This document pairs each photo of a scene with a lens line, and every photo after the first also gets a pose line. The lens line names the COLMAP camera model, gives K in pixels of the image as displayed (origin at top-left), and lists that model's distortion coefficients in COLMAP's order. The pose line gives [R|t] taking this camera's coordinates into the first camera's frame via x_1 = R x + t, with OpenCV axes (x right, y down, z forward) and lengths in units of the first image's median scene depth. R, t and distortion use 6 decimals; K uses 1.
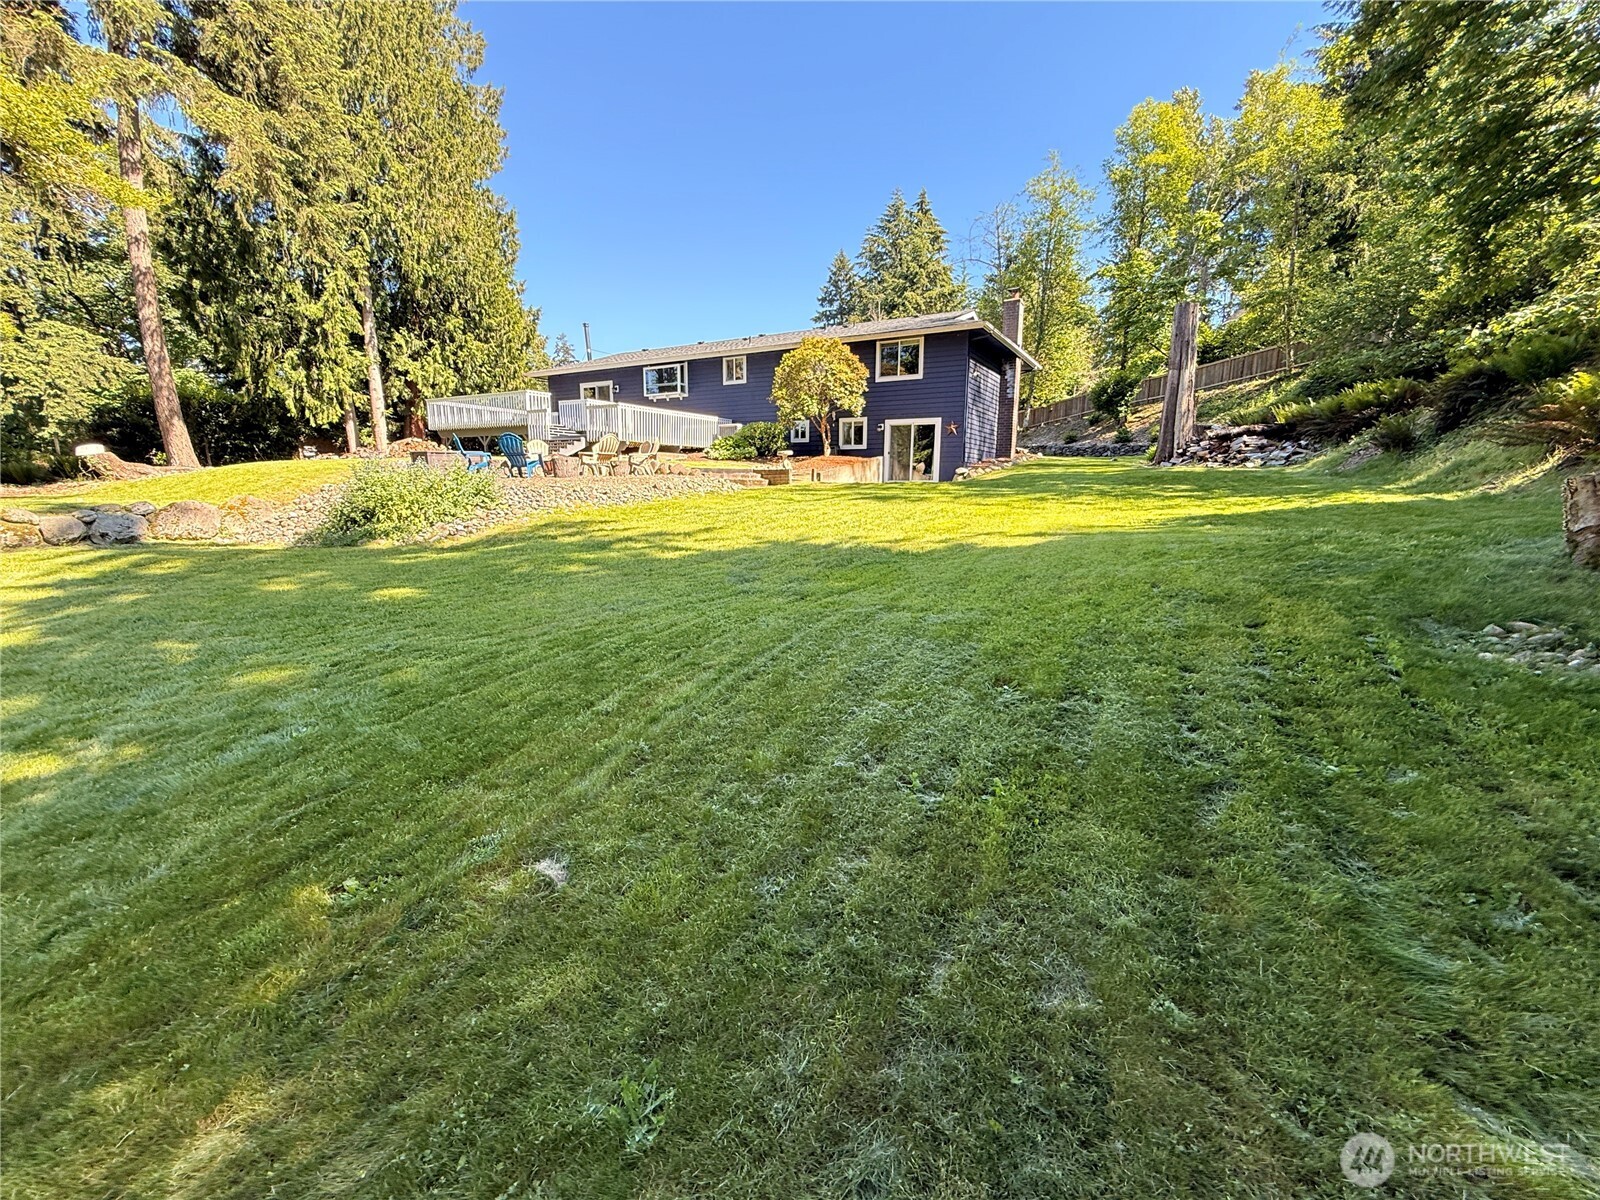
lens RADIAL K [[643.7, 0, 796.9], [0, 643.7, 600.1], [0, 0, 1]] dist [0.001076, -0.000520]
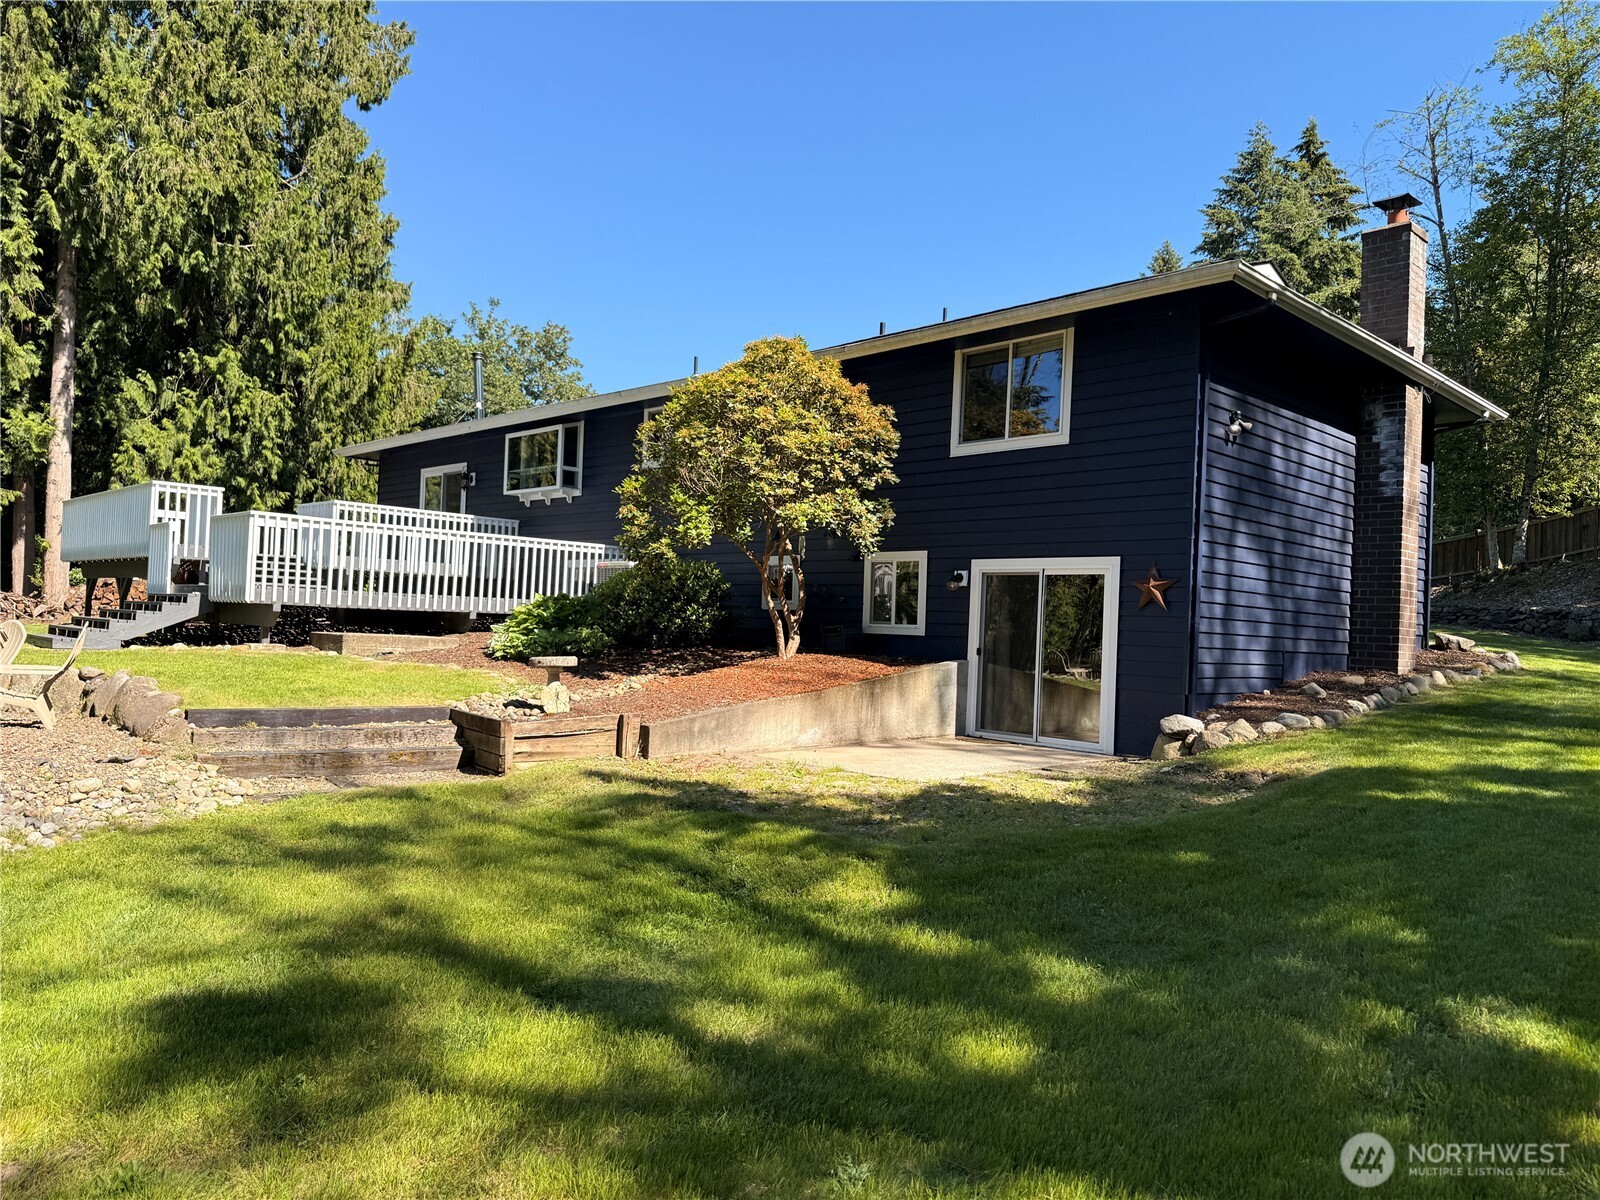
lens RADIAL K [[1112.5, 0, 811.7], [0, 1112.5, 594.5], [0, 0, 1]] dist [0.090905, -0.116017]
pose [[0.965266, 0.020780, -0.260442, 0.205371], [-0.076314, 0.975785, -0.204987, -0.126283], [0.249876, 0.217742, 0.943478, 0.397516]]
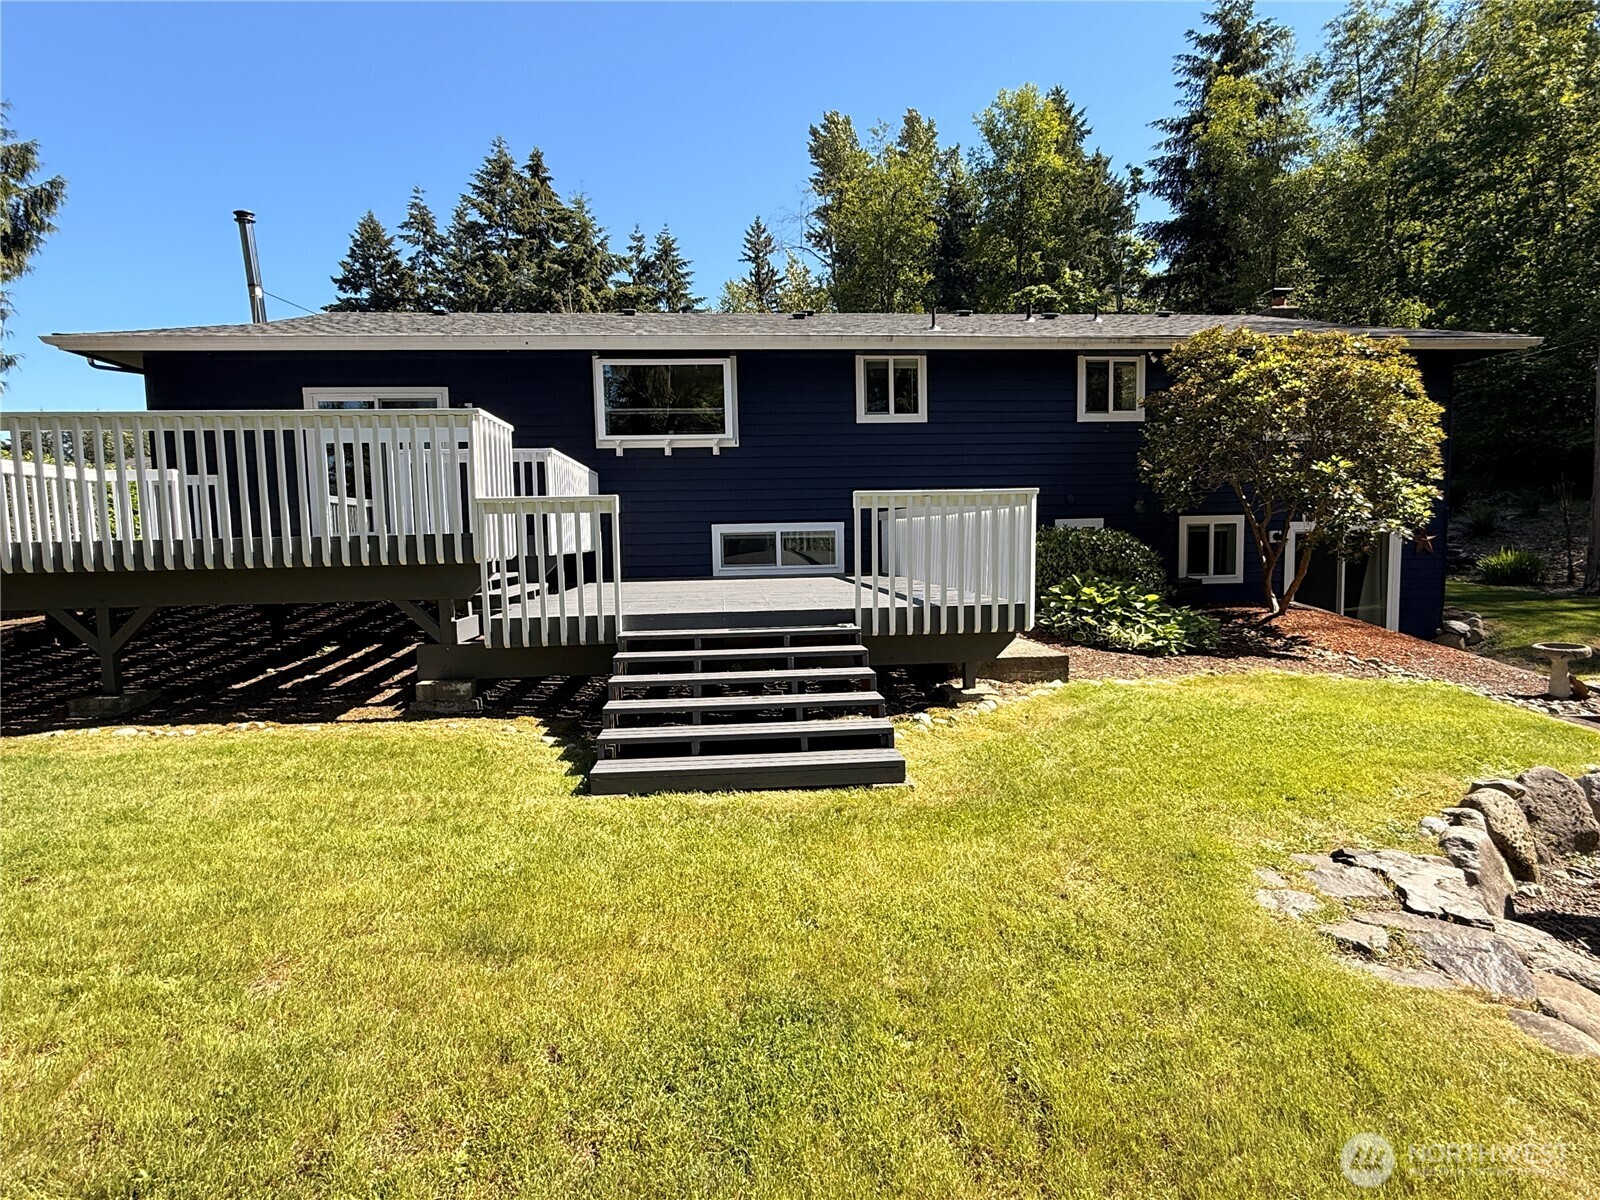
lens RADIAL K [[827.9, 0, 803.7], [0, 827.9, 603.7], [0, 0, 1]] dist [-0.034342, 0.000050]
pose [[0.817252, -0.072586, 0.571690, -0.466629], [0.130357, 0.989607, -0.060701, -0.224784], [-0.561343, 0.124132, 0.818221, 0.701181]]
